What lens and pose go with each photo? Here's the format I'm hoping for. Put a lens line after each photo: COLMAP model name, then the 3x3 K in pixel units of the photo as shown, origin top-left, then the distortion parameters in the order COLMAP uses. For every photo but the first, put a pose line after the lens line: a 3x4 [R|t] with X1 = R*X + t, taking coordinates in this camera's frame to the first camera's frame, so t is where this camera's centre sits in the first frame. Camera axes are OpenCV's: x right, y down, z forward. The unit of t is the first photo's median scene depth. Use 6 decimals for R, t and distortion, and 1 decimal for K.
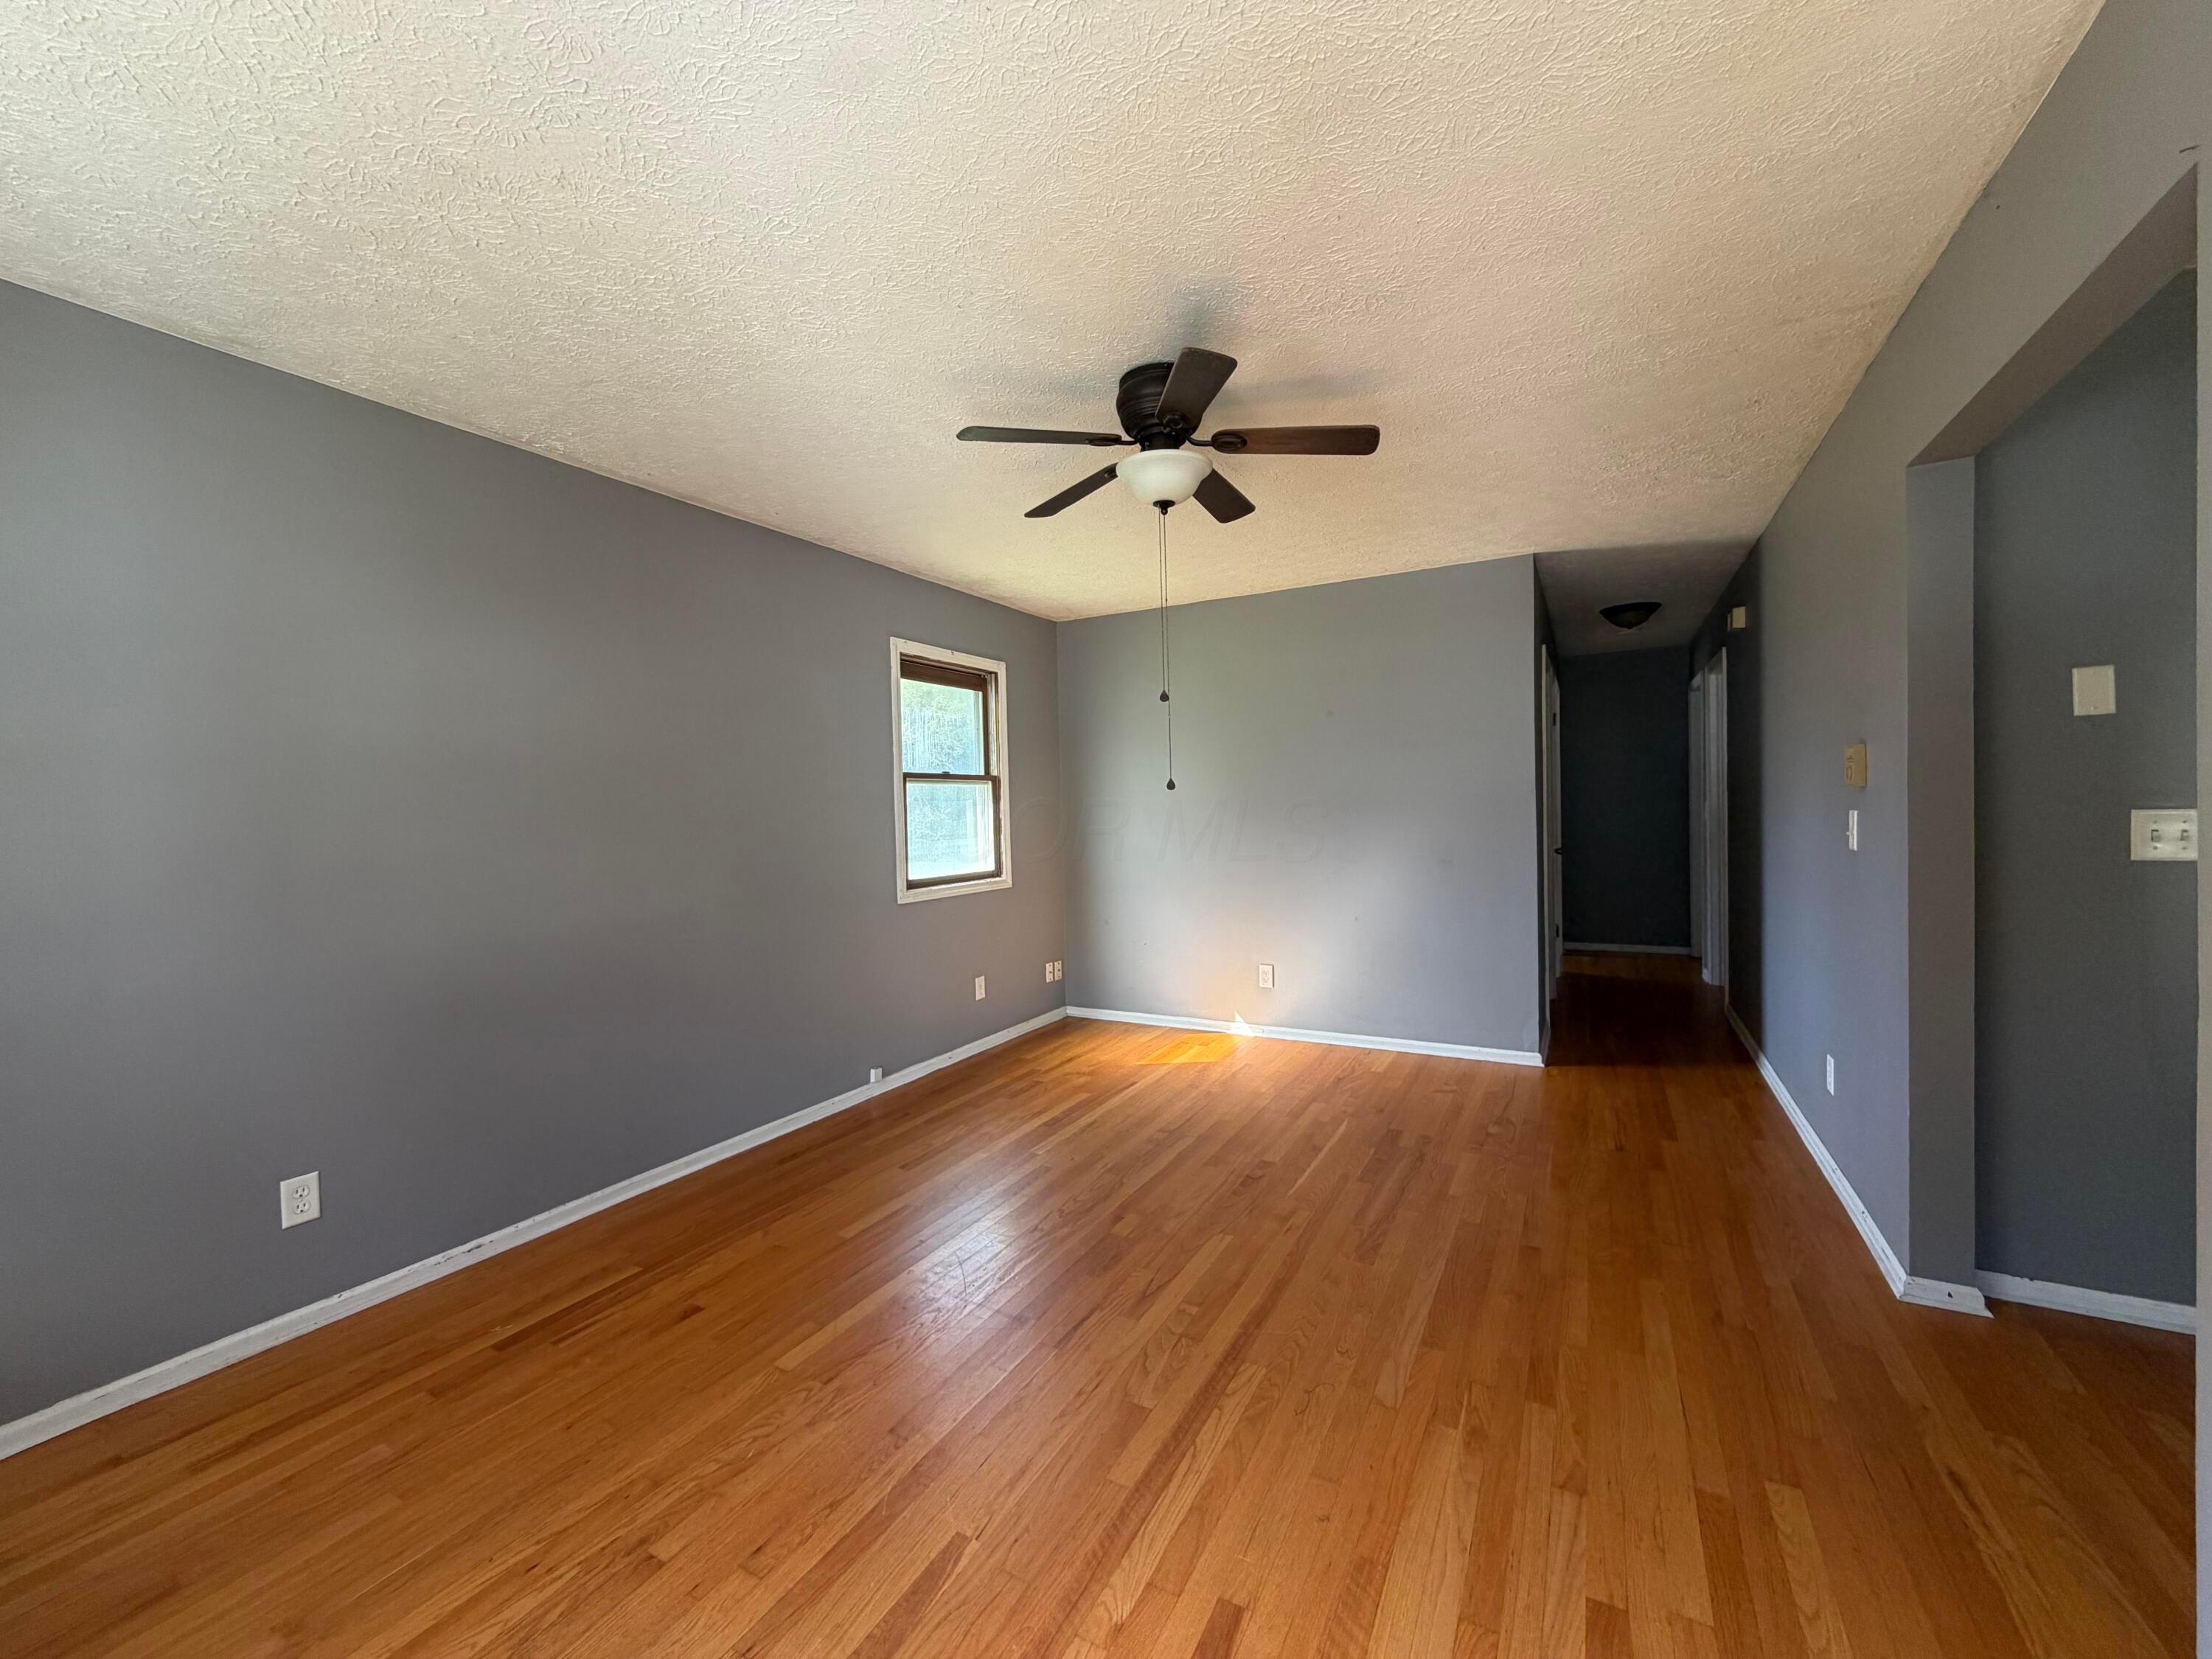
lens RADIAL K [[884.5, 0, 1105.9], [0, 884.5, 820.7], [0, 0, 1]] dist [-0.004616, -0.000434]
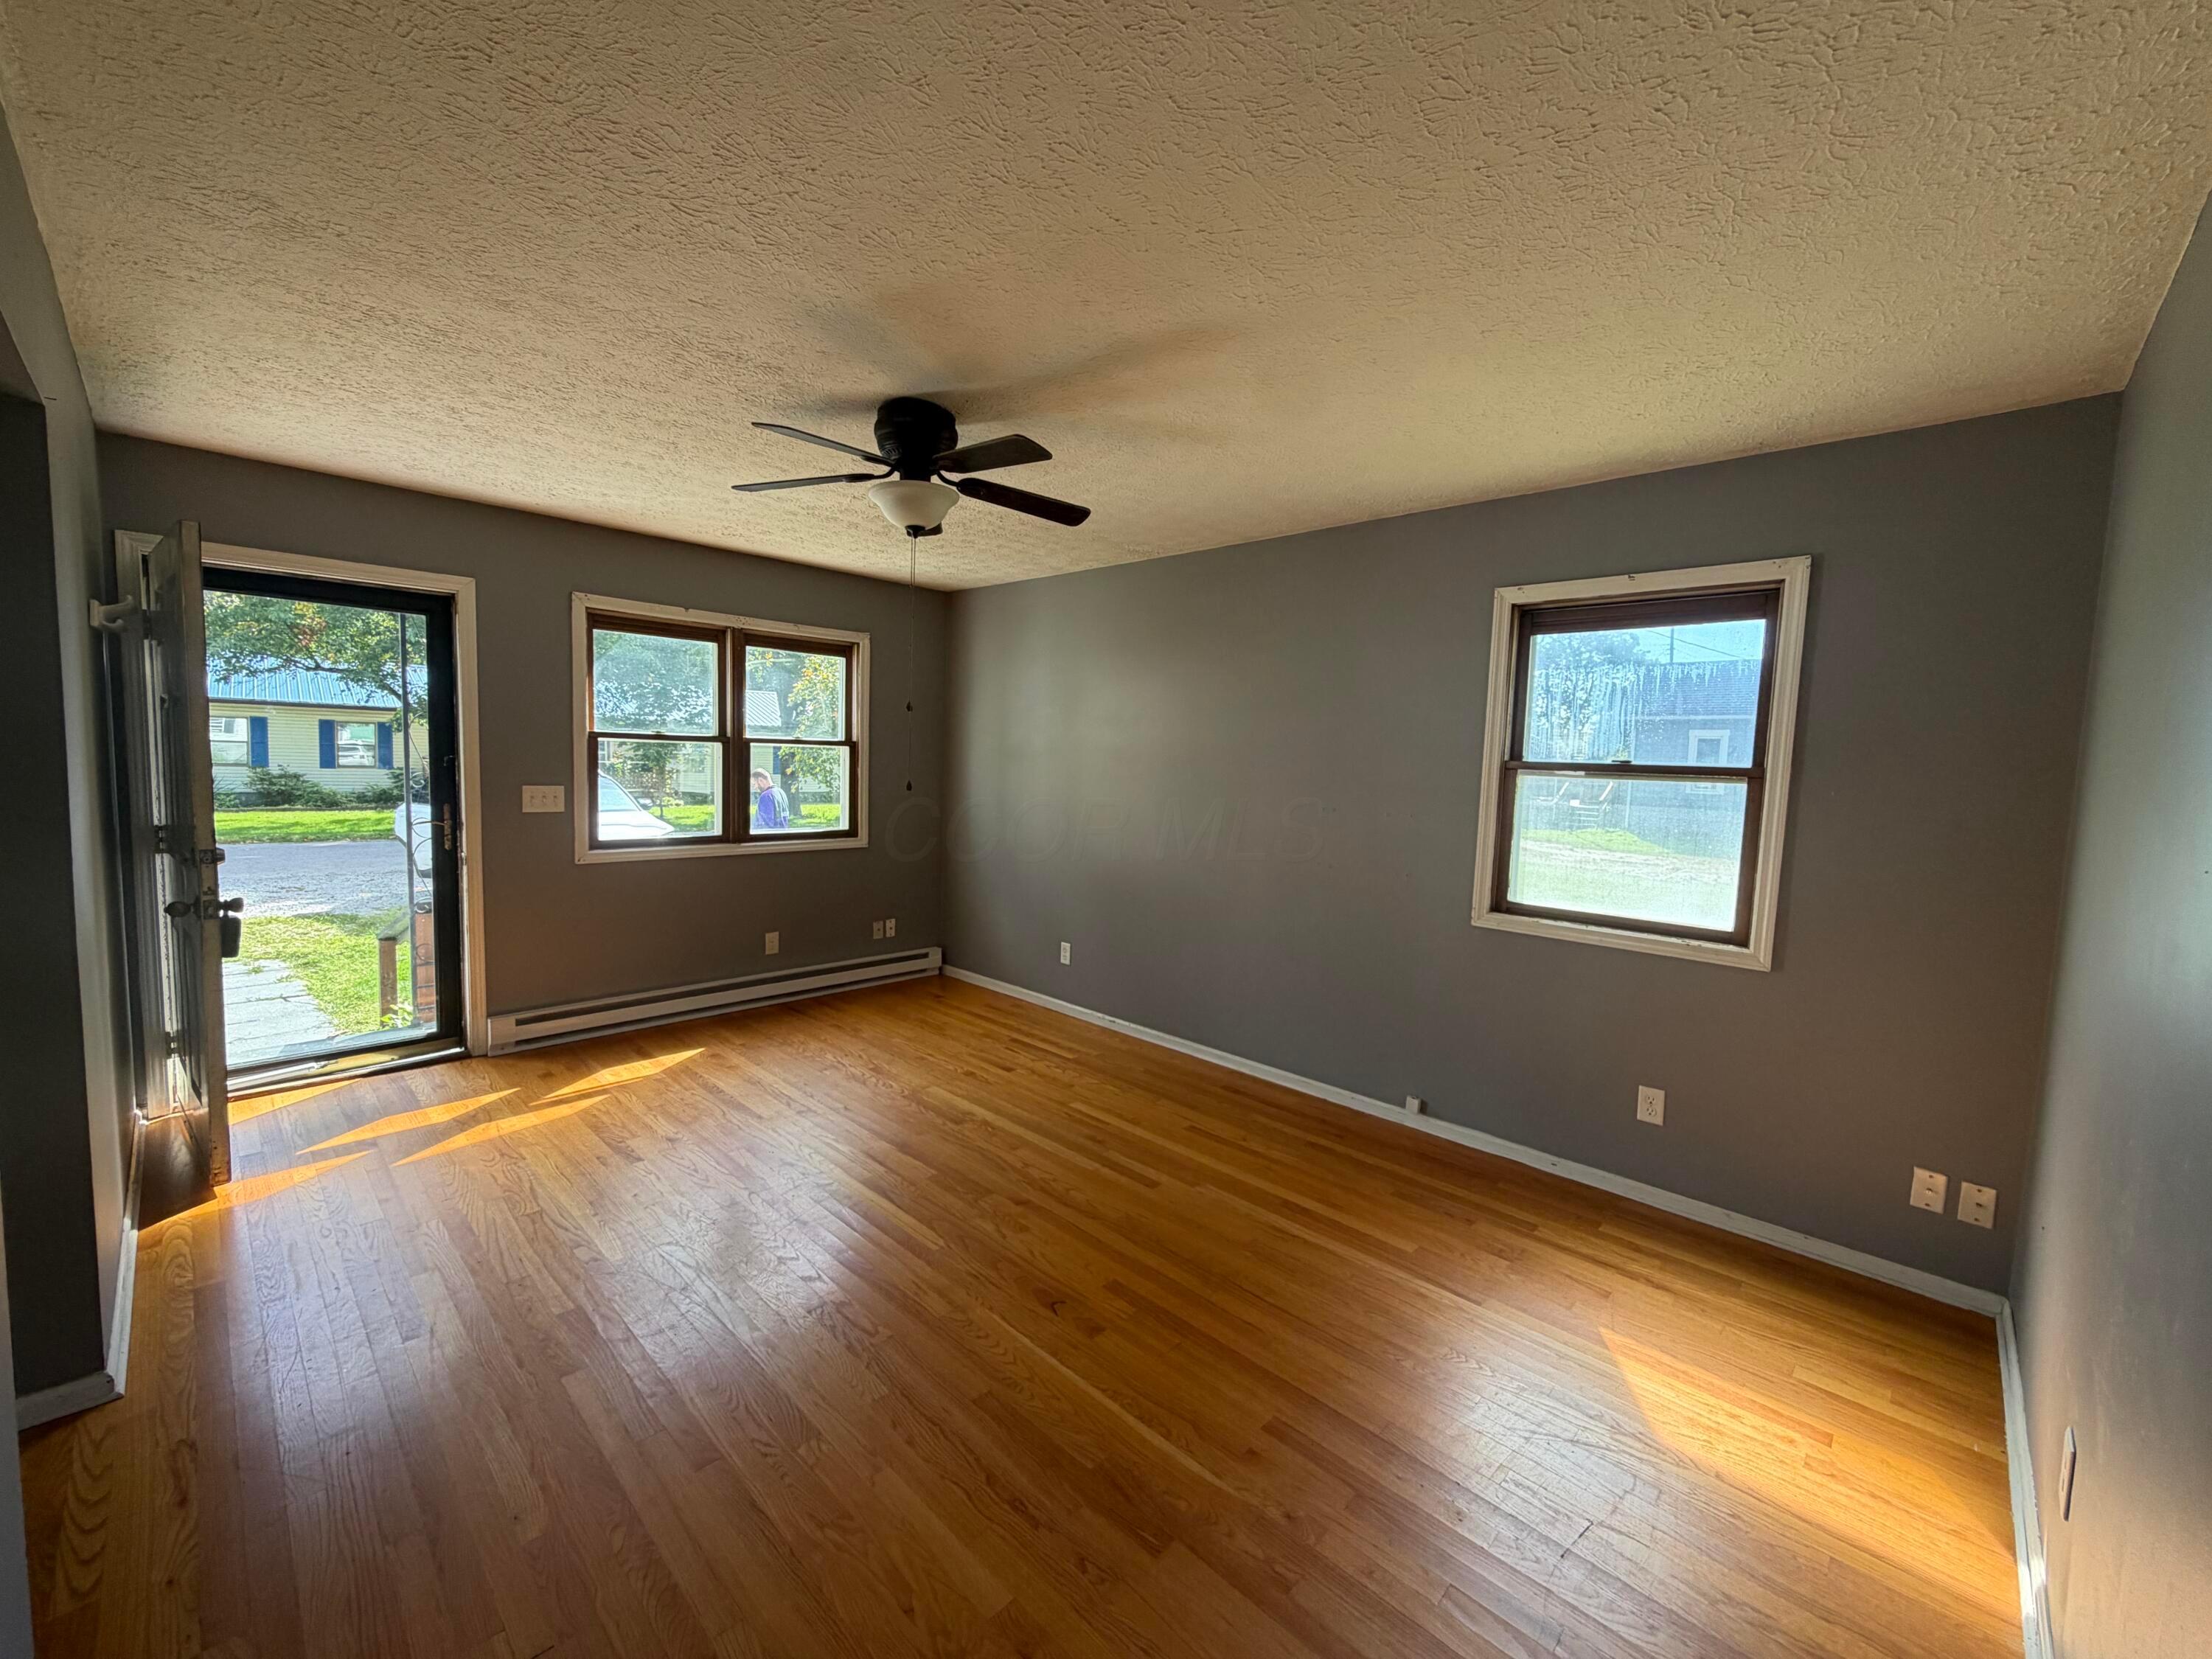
lens RADIAL K [[884.5, 0, 1102.3], [0, 884.5, 830.3], [0, 0, 1]] dist [-0.004616, -0.000434]
pose [[-0.266111, 0.094967, -0.959253, 0.646984], [-0.040565, 0.993150, 0.109576, -0.069495], [0.963088, 0.068071, -0.260436, 0.916956]]
